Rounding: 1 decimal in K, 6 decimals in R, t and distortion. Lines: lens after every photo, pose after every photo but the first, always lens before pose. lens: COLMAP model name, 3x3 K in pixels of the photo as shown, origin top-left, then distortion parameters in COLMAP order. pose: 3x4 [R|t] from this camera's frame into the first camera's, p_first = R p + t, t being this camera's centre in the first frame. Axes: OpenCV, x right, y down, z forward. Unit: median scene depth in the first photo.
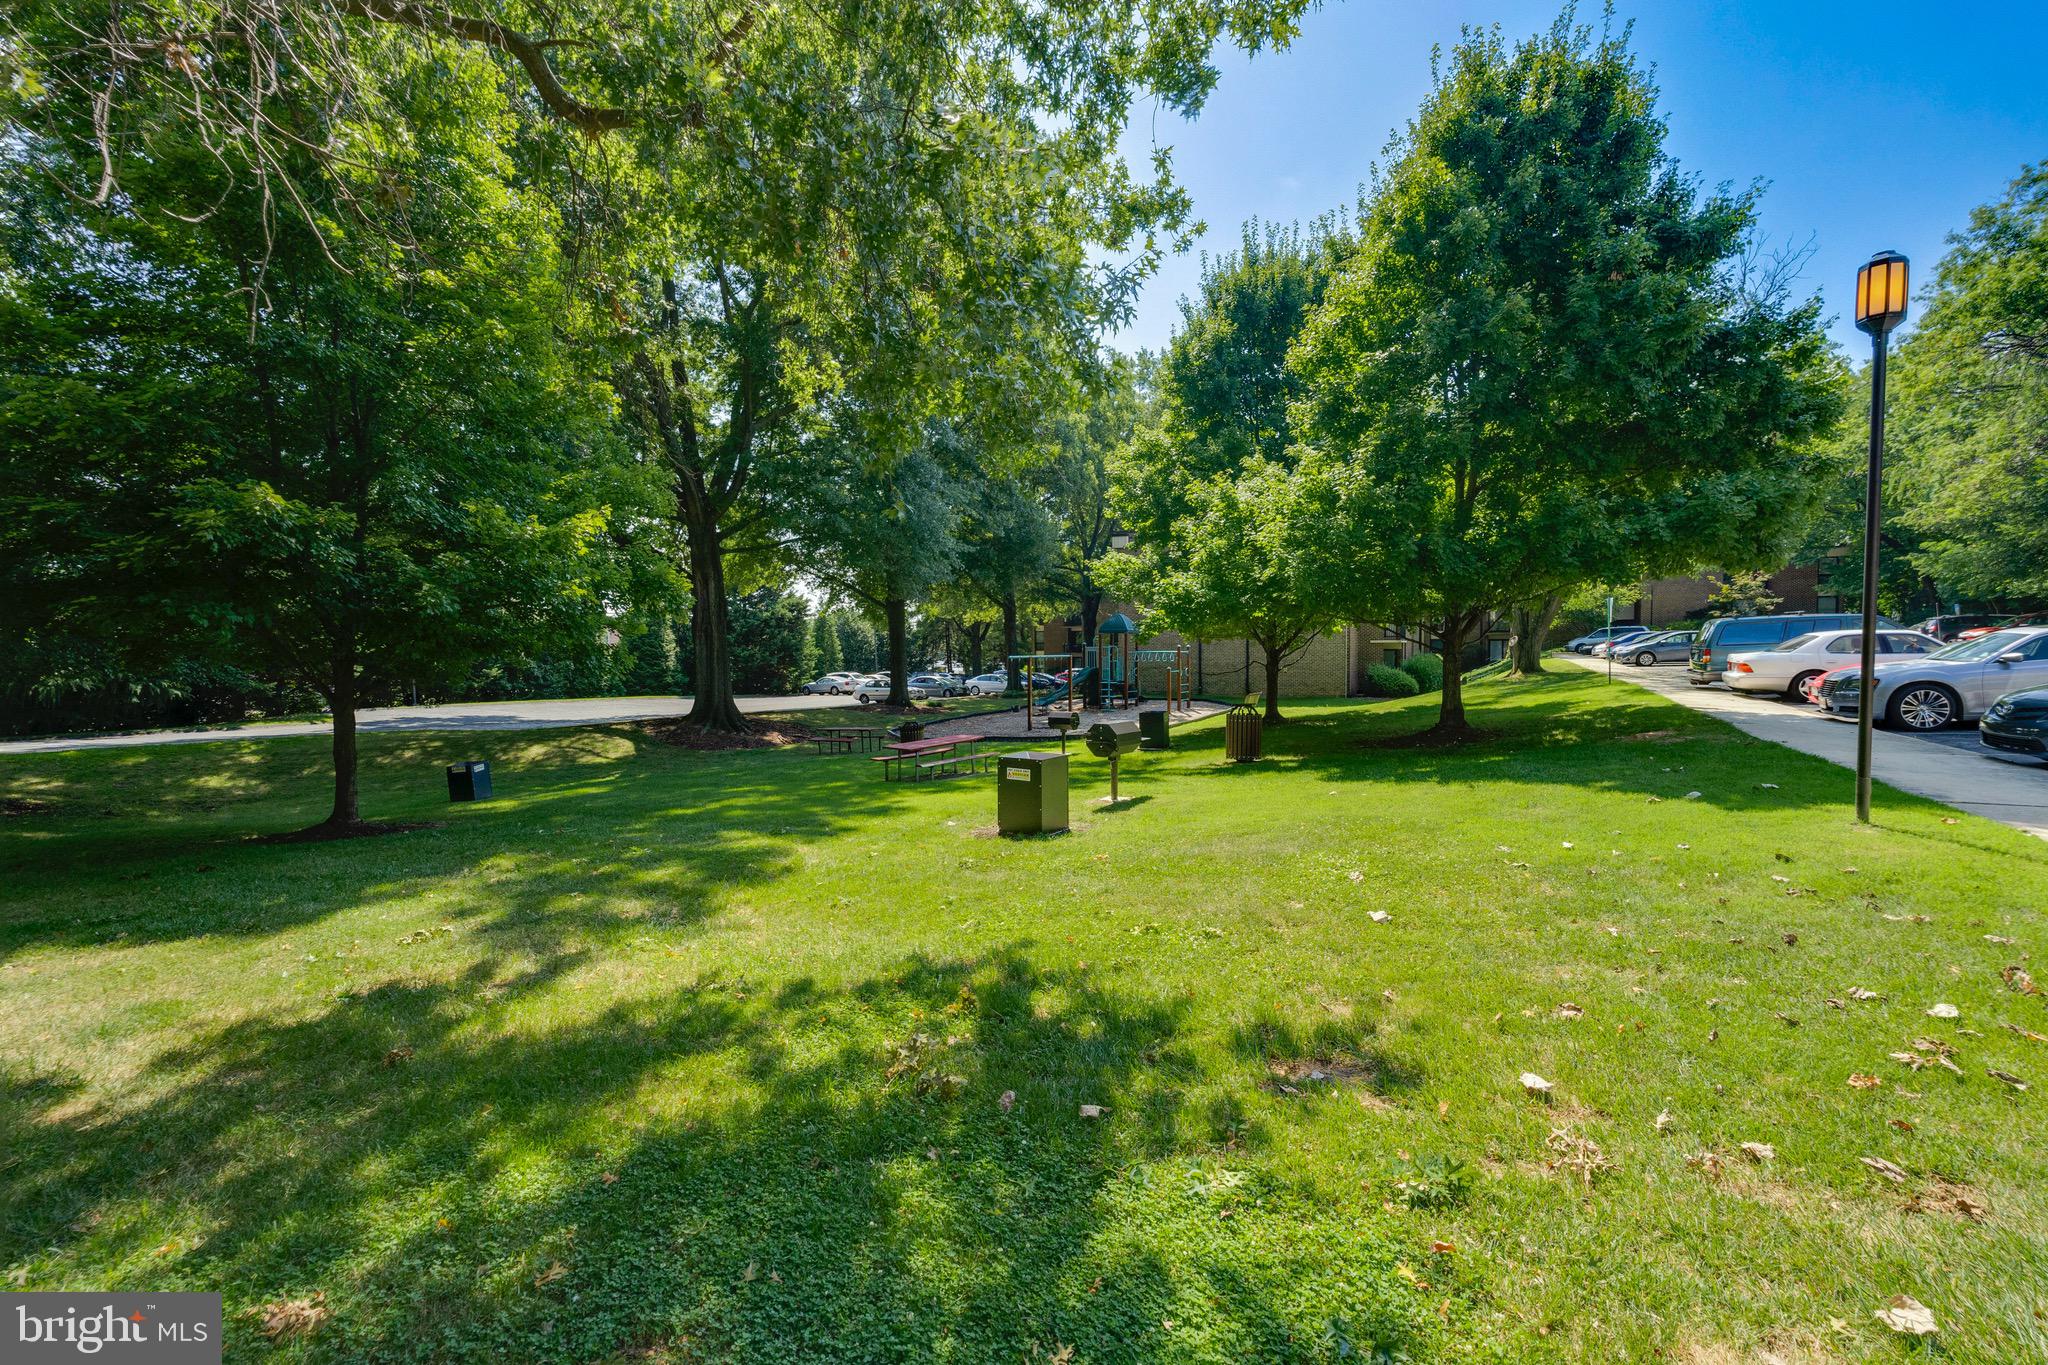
lens RADIAL K [[806.5, 0, 1023.0], [0, 806.5, 674.9], [0, 0, 1]] dist [-0.000866, 0.000008]
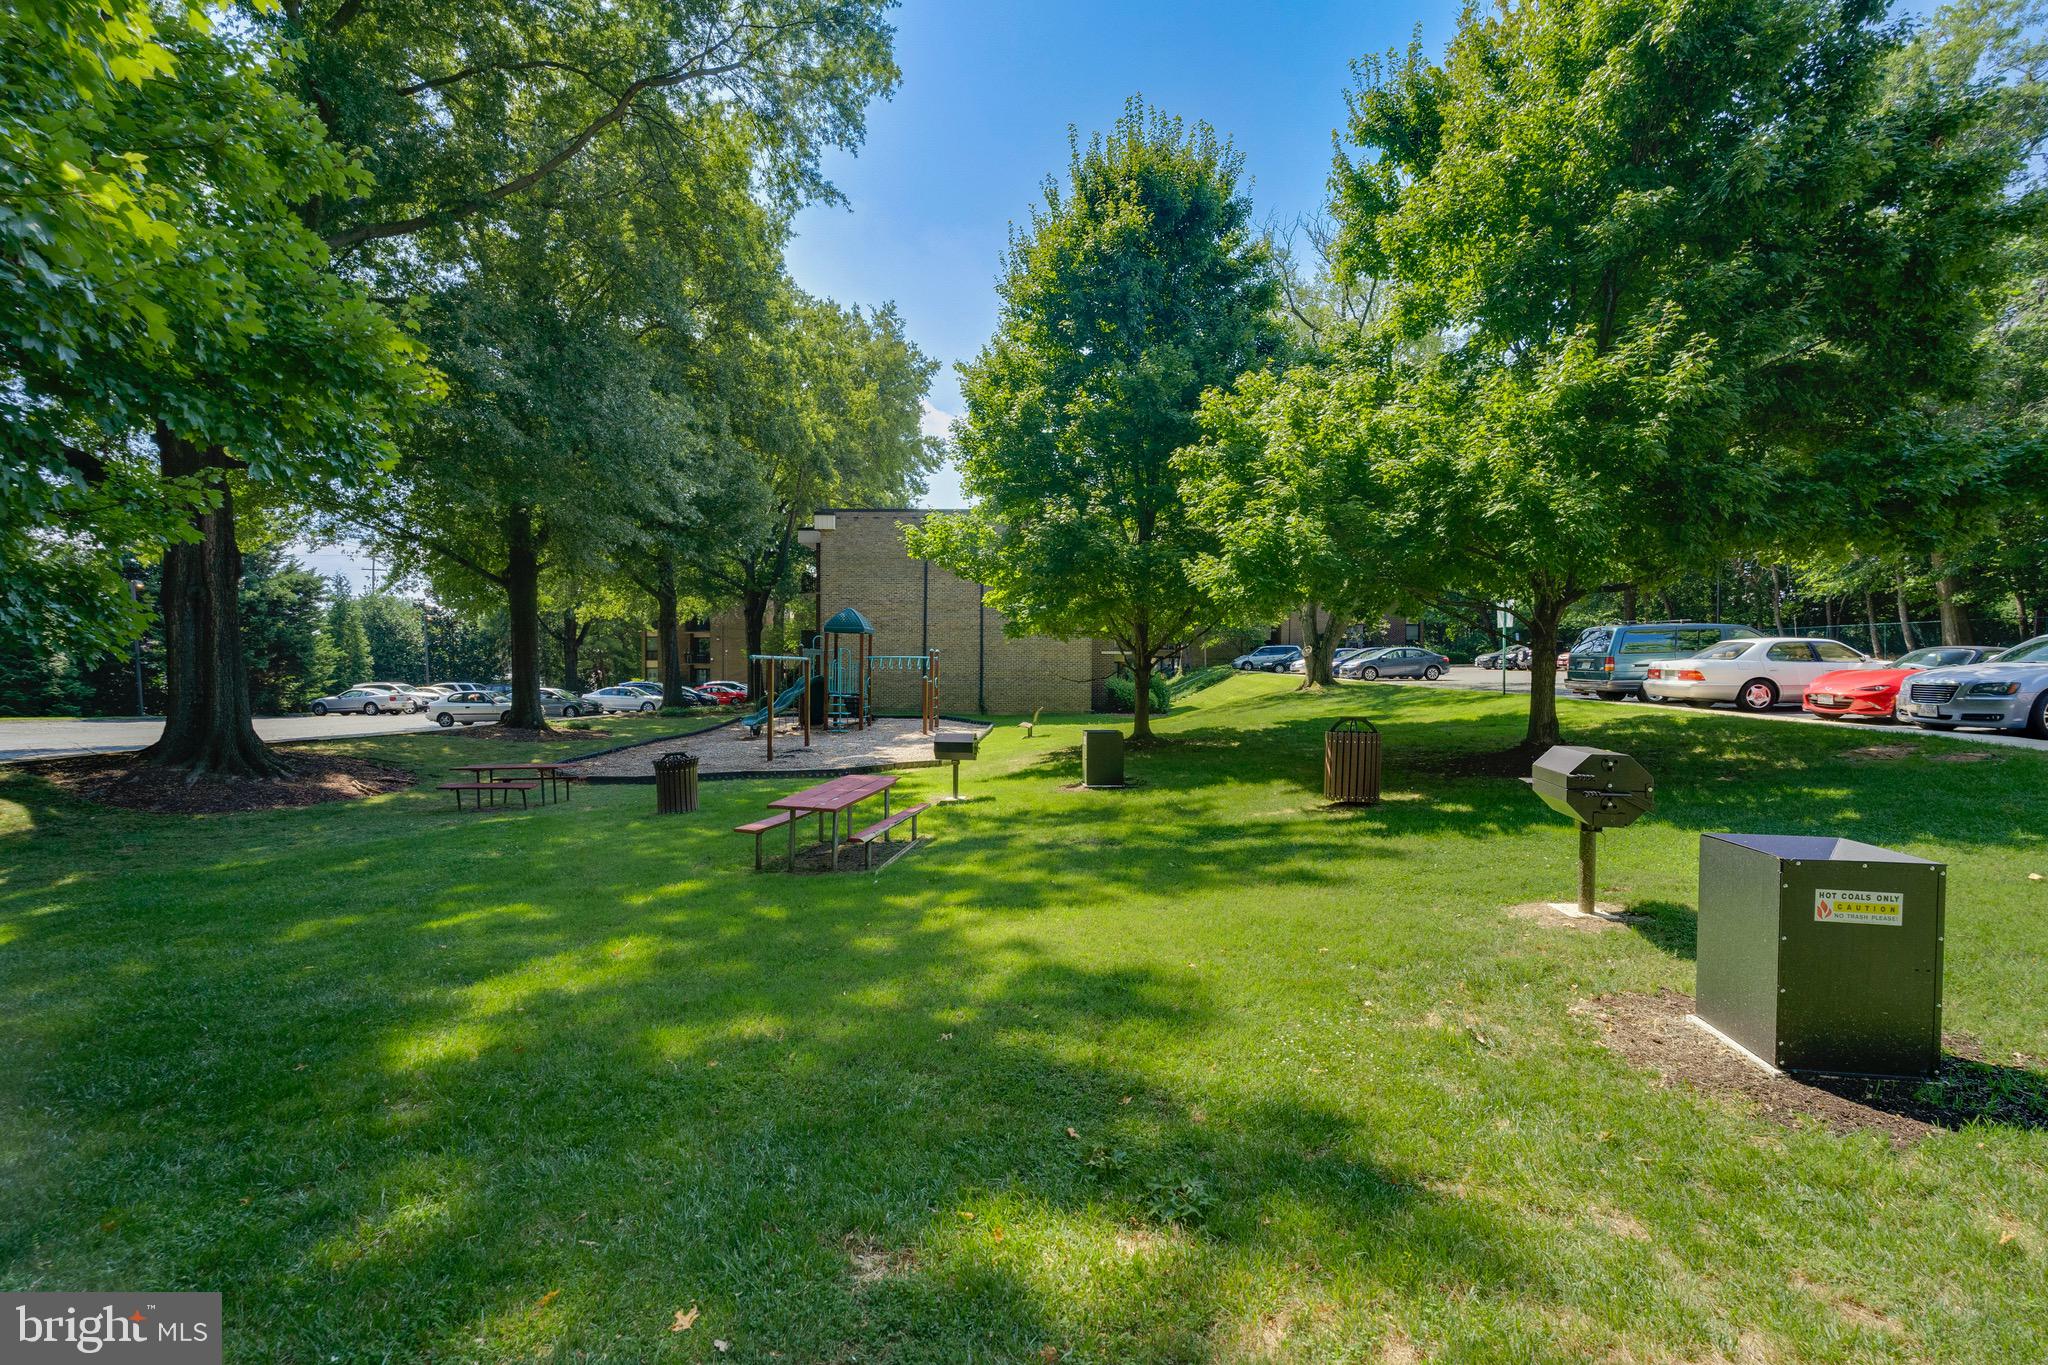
lens RADIAL K [[908.5, 0, 1027.8], [0, 908.5, 672.4], [0, 0, 1]] dist [-0.000150, 0.000615]
pose [[0.914221, 0.013687, 0.404984, -0.076434], [-0.005449, 0.999754, -0.021487, 0.004751], [-0.405178, 0.017437, 0.914071, 0.119211]]
